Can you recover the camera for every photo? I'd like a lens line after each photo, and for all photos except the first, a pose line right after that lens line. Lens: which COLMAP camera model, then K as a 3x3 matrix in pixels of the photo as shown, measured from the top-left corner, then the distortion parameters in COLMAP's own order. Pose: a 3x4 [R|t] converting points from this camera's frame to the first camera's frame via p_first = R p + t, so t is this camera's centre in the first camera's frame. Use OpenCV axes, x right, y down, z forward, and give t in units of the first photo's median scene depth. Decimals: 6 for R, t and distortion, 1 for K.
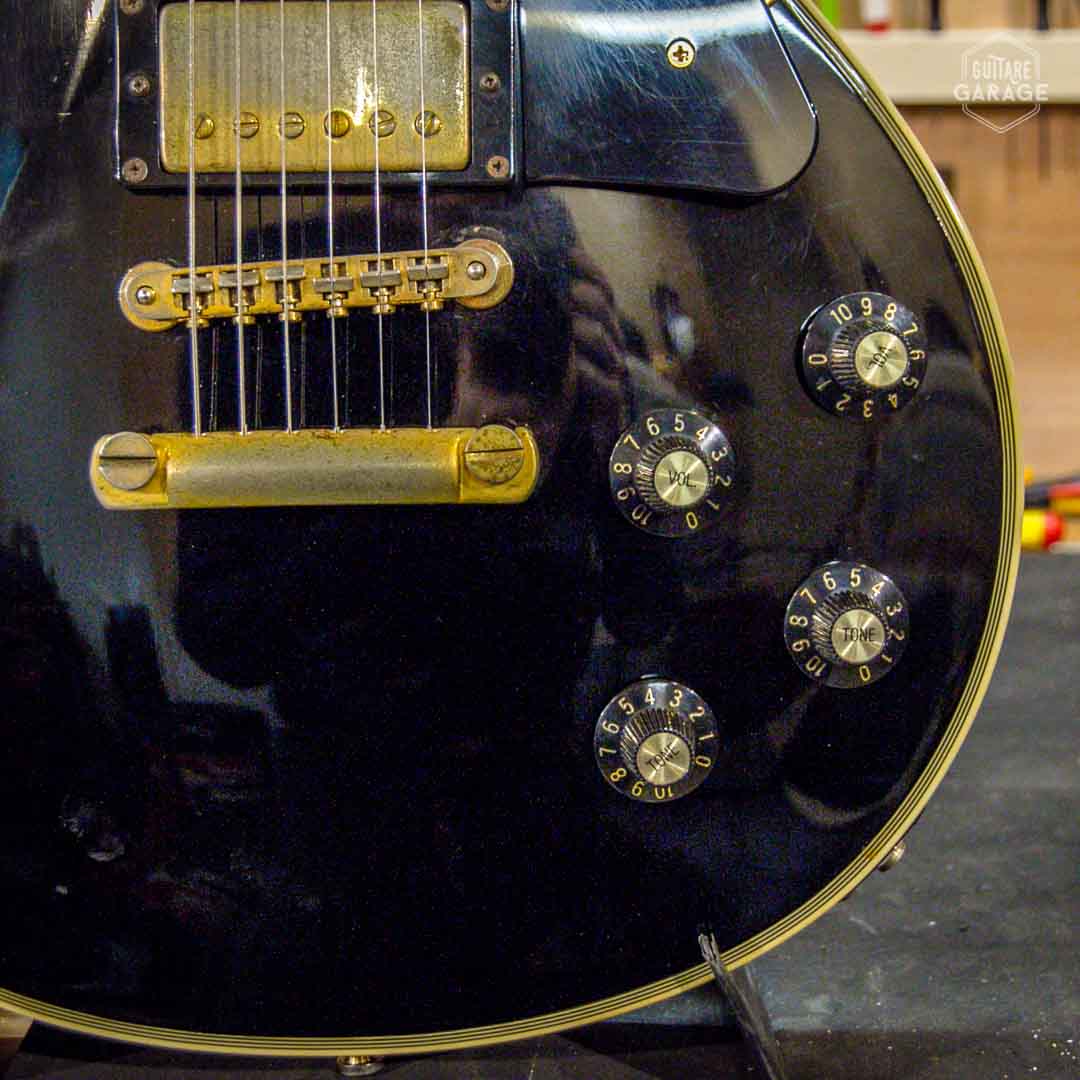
lens RADIAL K [[2422.1, 0, 540.0], [0, 2422.1, 540.0], [0, 0, 1]] dist [-0.017701, -0.075356]
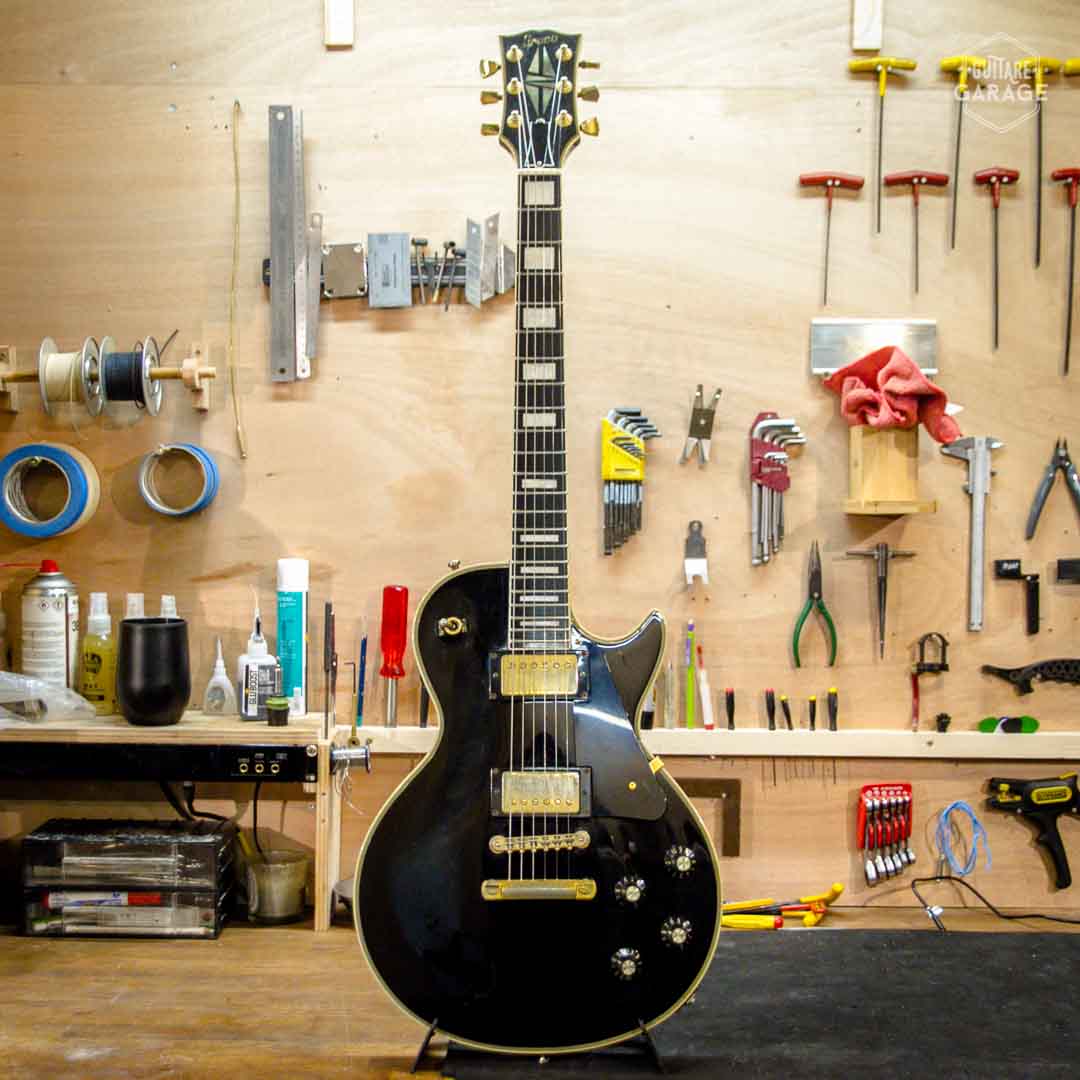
lens RADIAL K [[1472.6, 0, 516.1], [0, 1472.6, 594.8], [0, 0, 1]] dist [-0.011567, -0.015969]
pose [[0.999618, 0.008834, -0.026197, -0.071498], [-0.014742, 0.971930, -0.234807, 0.066103], [0.023387, 0.235104, 0.971689, -1.415641]]
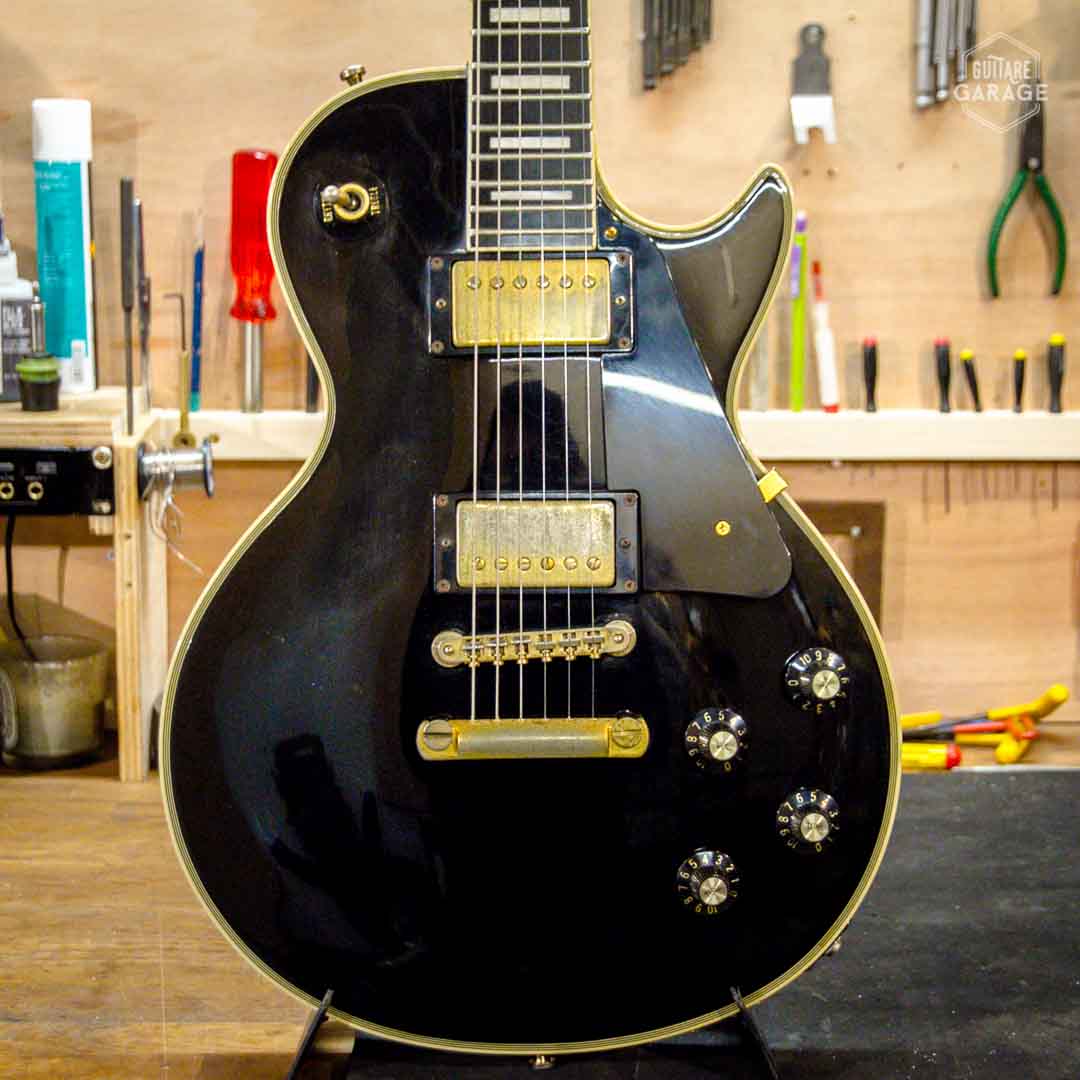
lens RADIAL K [[2230.3, 0, 513.2], [0, 2230.3, 580.8], [0, 0, 1]] dist [-0.001864, 0.107563]
pose [[0.999951, 0.005066, -0.008467, -0.093918], [-0.005658, 0.997424, -0.071502, -0.027742], [0.008083, 0.071547, 0.997405, -0.782111]]
